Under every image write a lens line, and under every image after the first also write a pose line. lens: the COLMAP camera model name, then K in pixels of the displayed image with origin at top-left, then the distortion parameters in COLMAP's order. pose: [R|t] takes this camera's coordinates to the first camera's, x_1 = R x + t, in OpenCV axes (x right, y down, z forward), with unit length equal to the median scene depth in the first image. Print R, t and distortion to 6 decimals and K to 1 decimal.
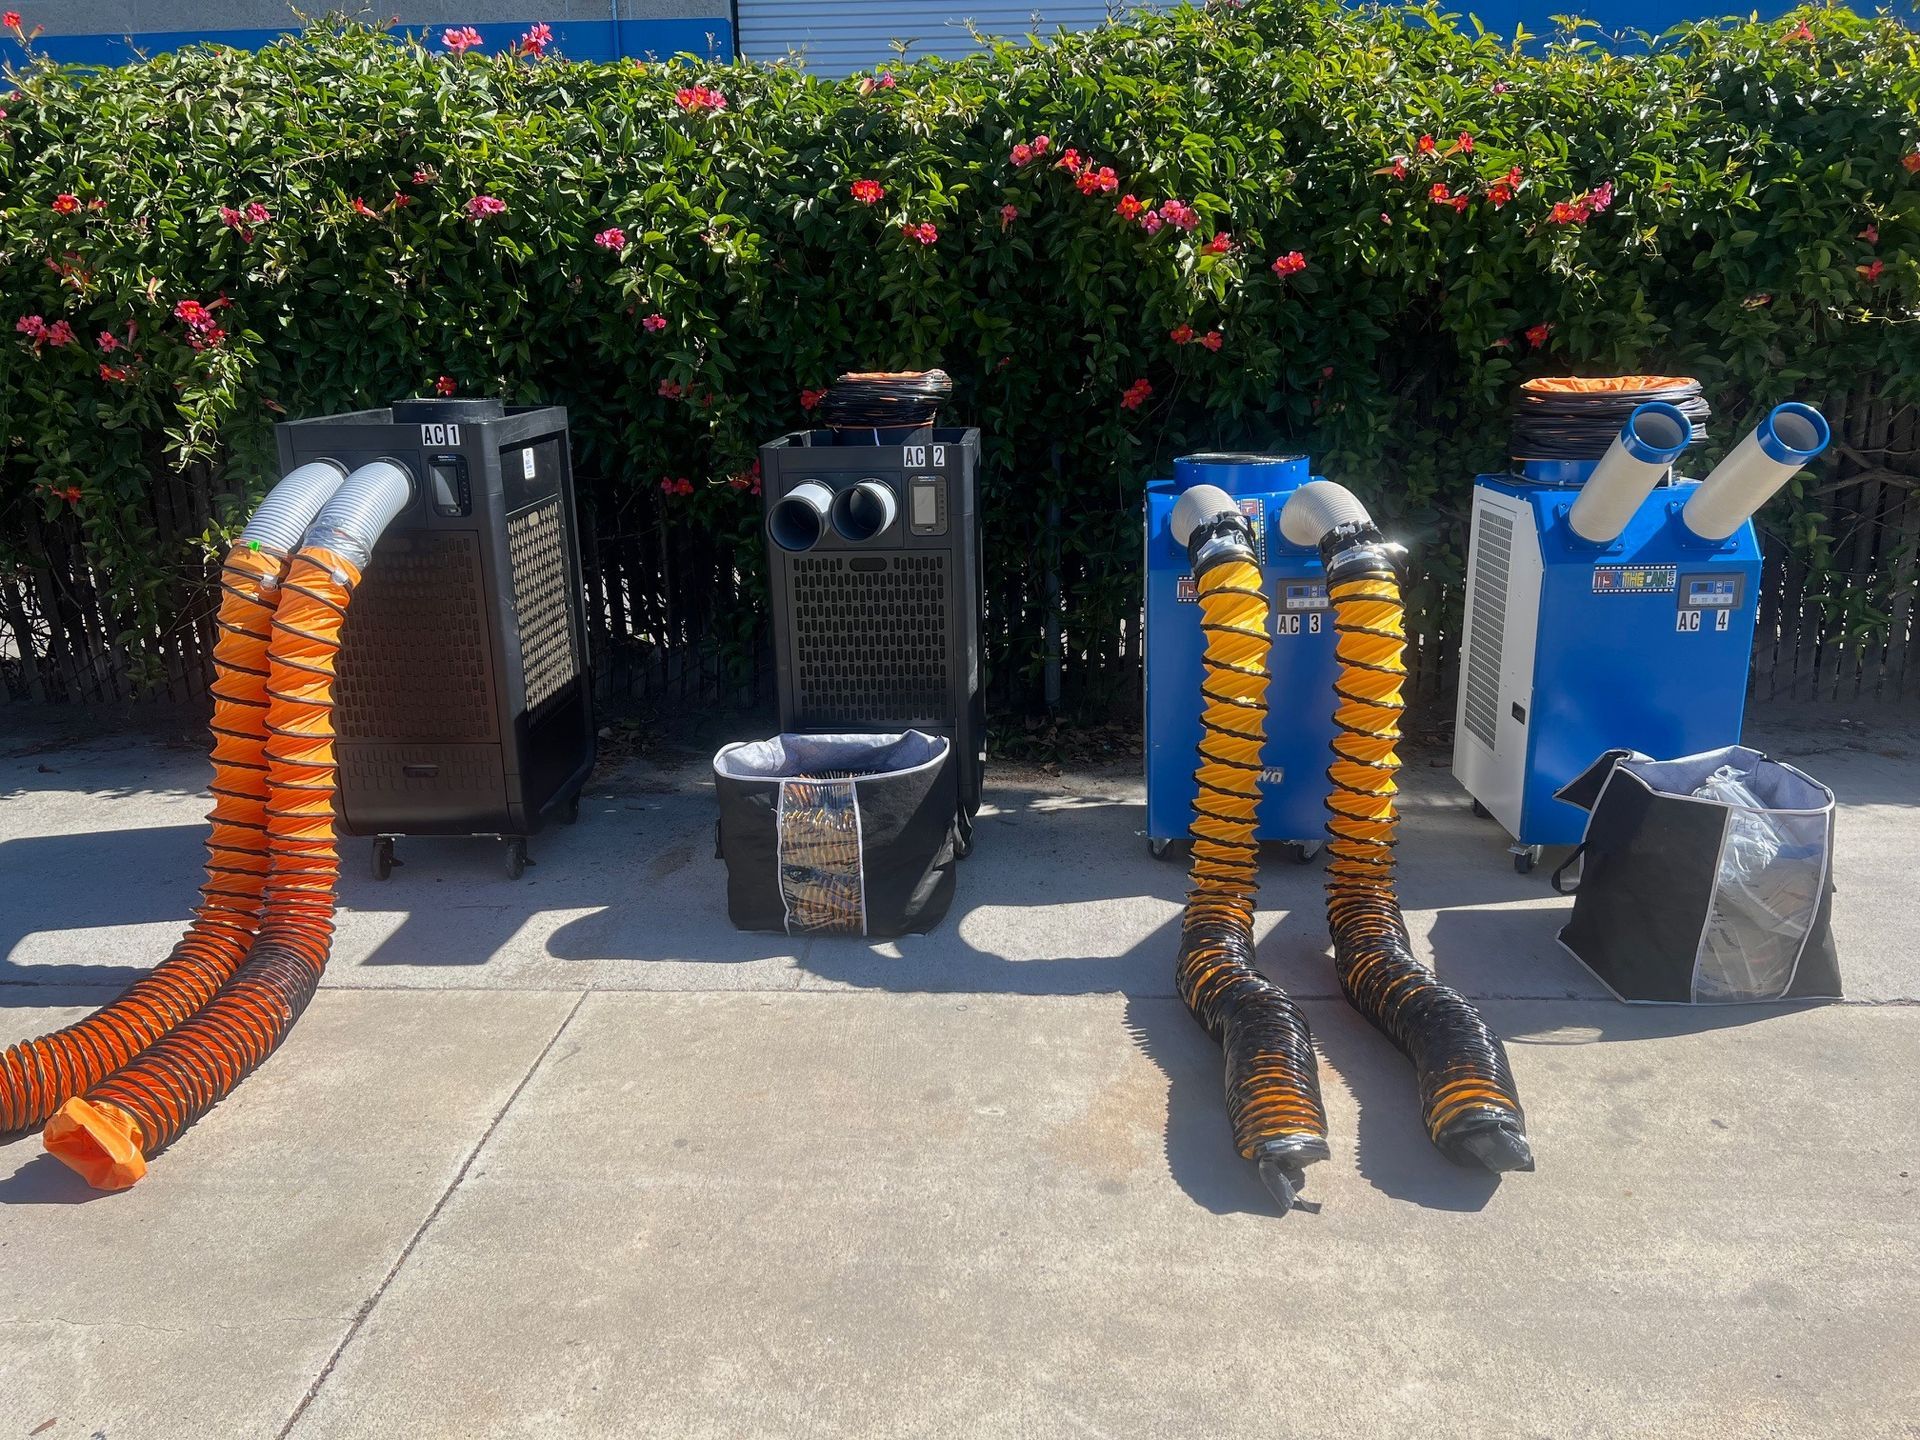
lens RADIAL K [[1403.9, 0, 974.6], [0, 1403.9, 720.2], [0, 0, 1]] dist [0.056007, -0.067362]
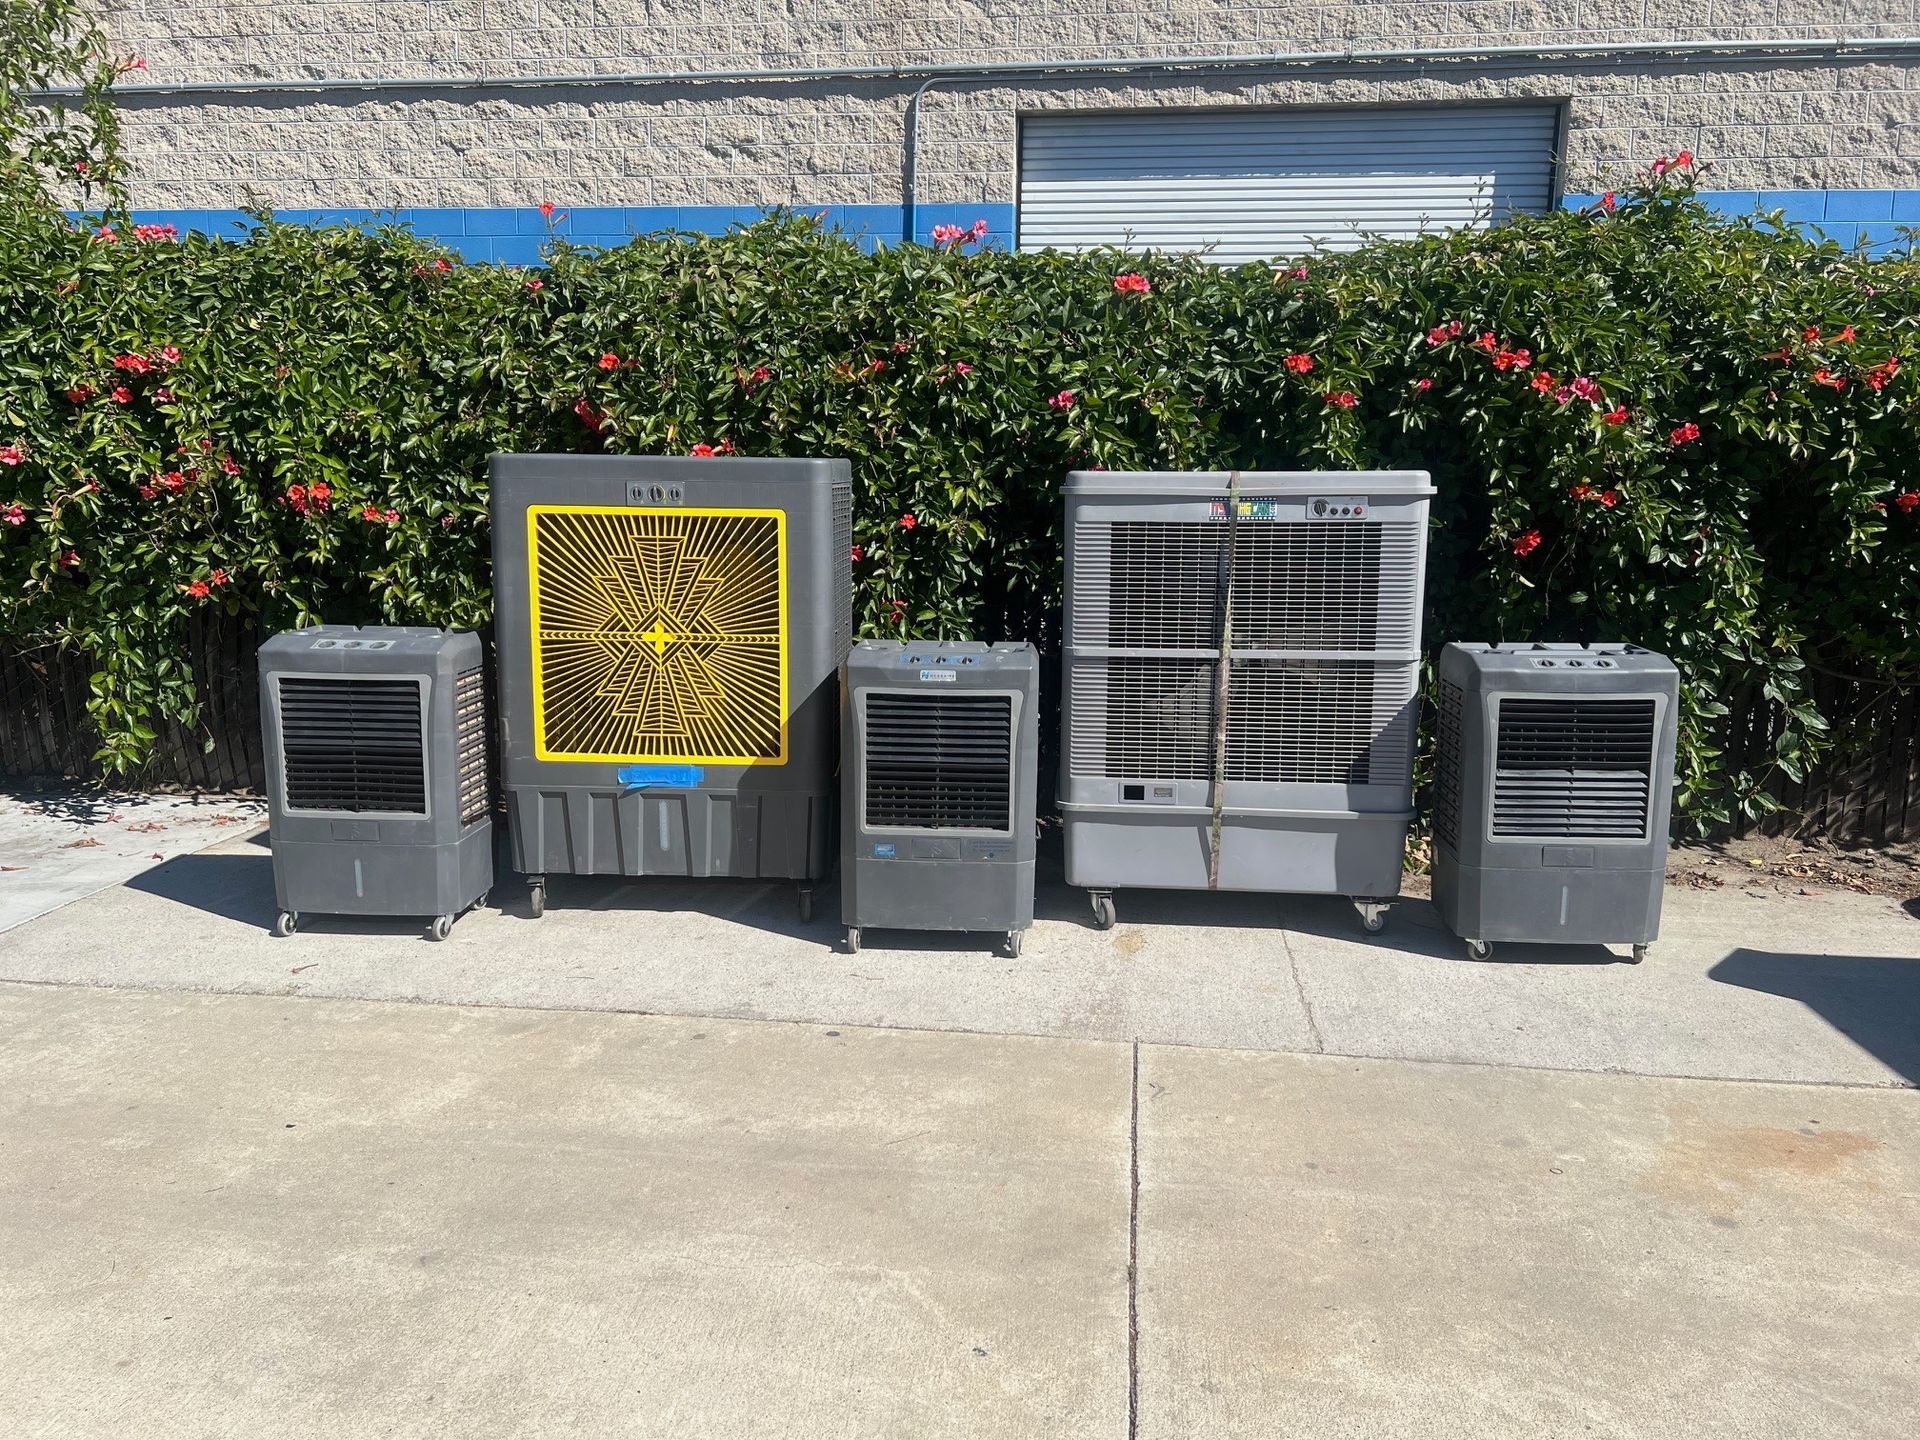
lens RADIAL K [[1403.9, 0, 953.0], [0, 1403.9, 721.5], [0, 0, 1]] dist [0.056007, -0.067362]
pose [[0.997076, 0.037052, -0.066834, -0.265127], [-0.043400, 0.994418, -0.096173, 0.036594], [0.062897, 0.098793, 0.993118, -0.127933]]
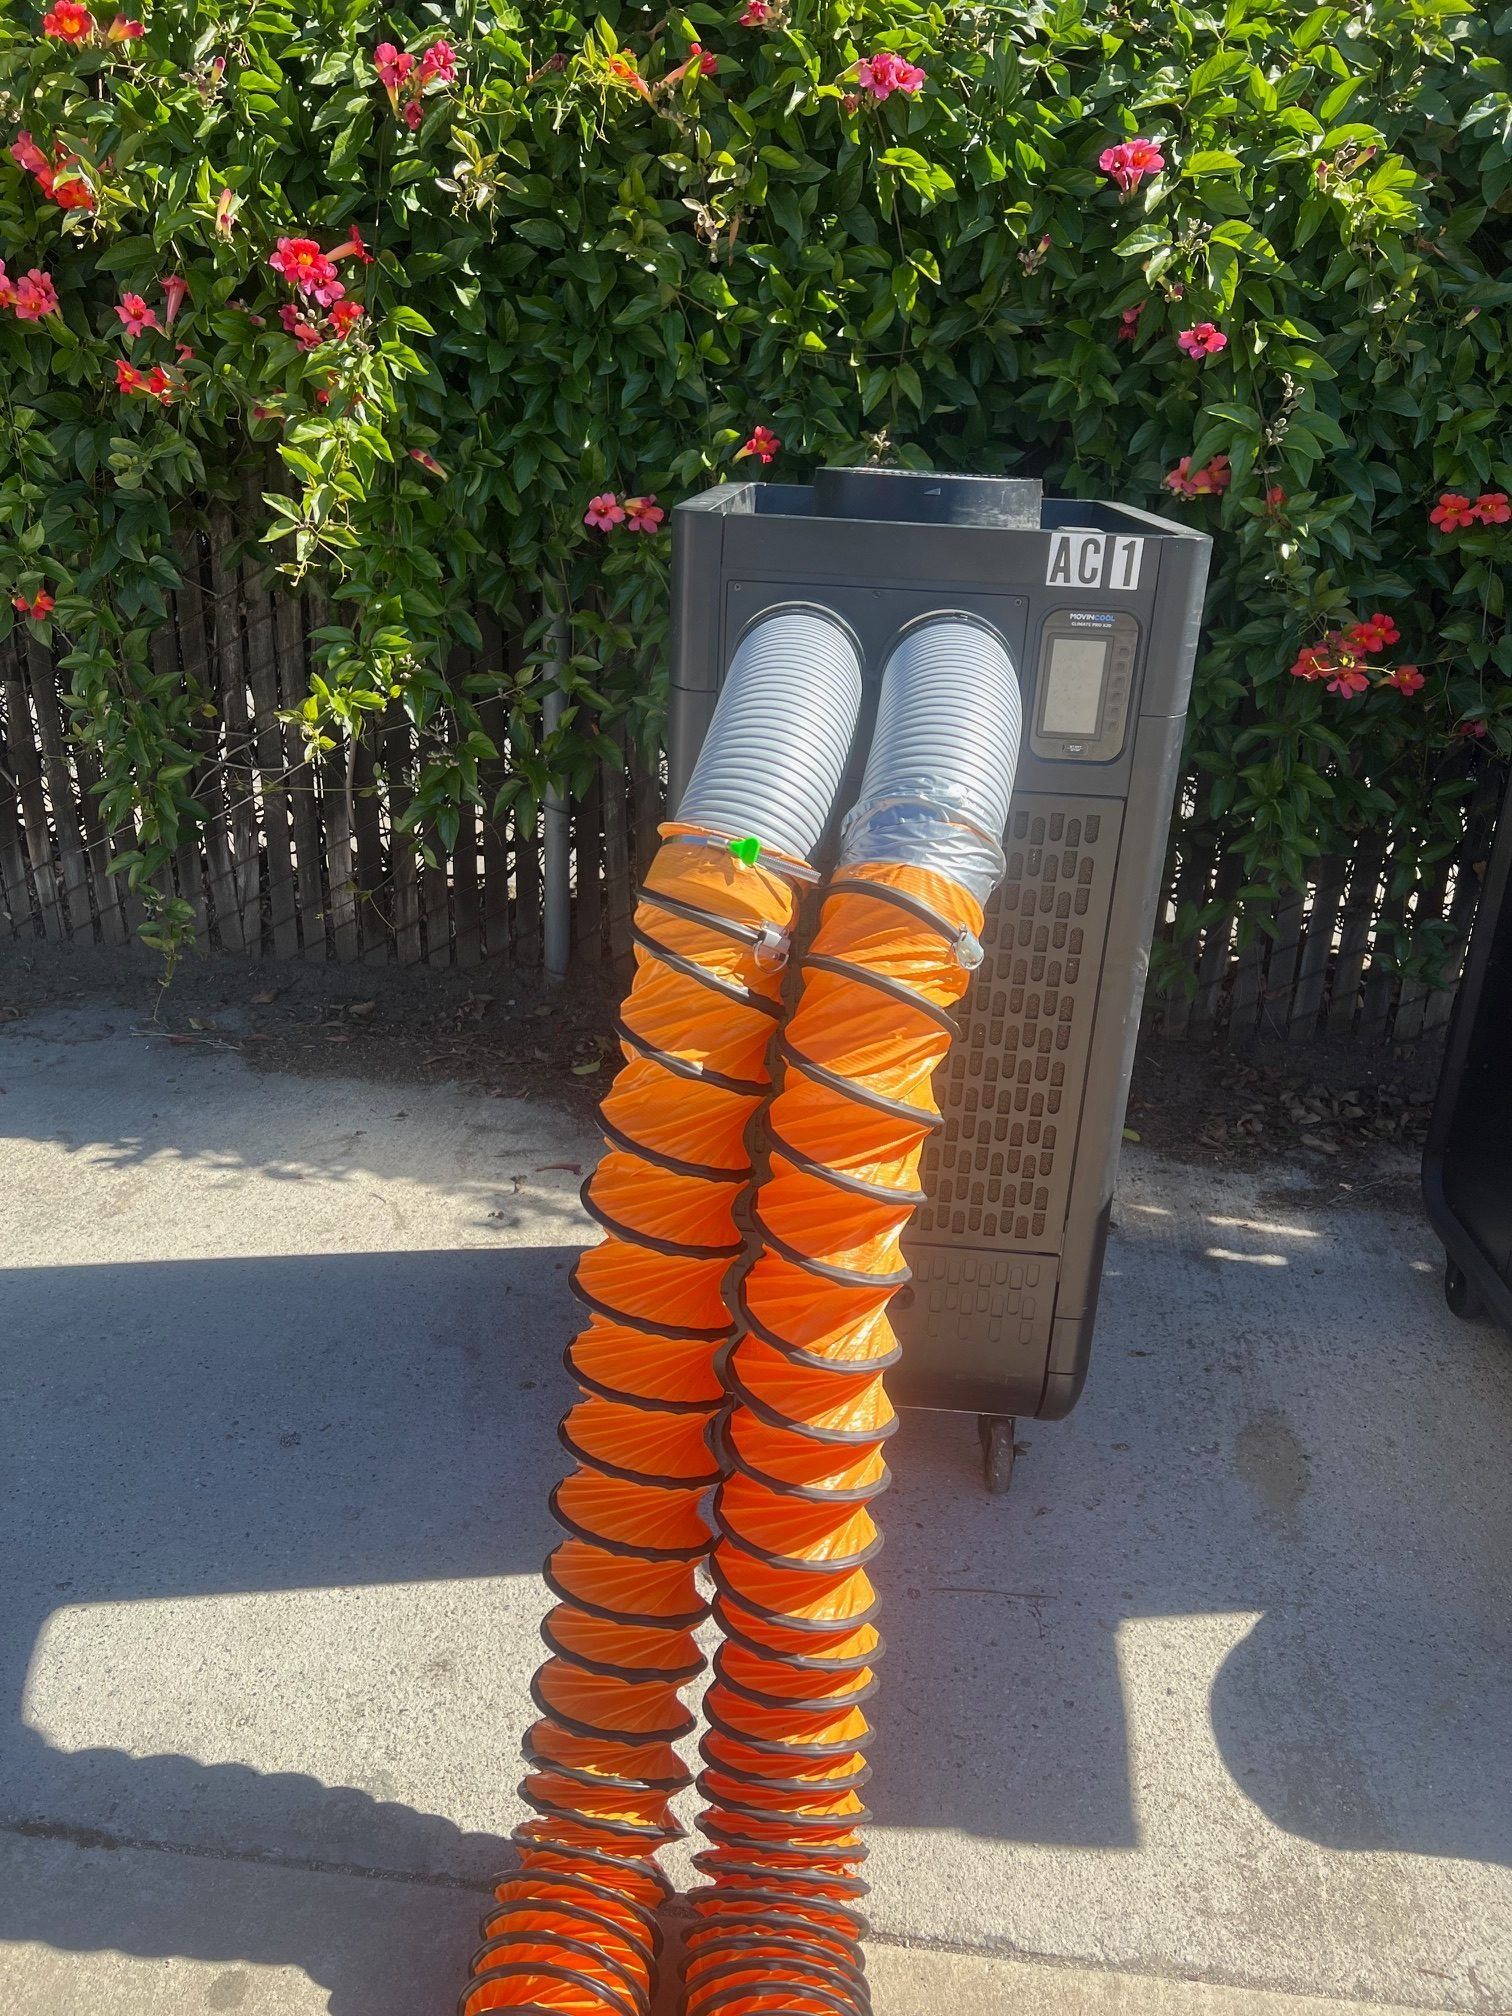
lens RADIAL K [[1474.1, 0, 763.9], [0, 1474.1, 1013.6], [0, 0, 1]] dist [0.056007, -0.067362]
pose [[0.997385, 0.070769, -0.014660, -0.365785], [-0.068832, 0.992002, 0.105806, -0.089629], [0.022031, -0.104520, 0.994279, 0.451229]]
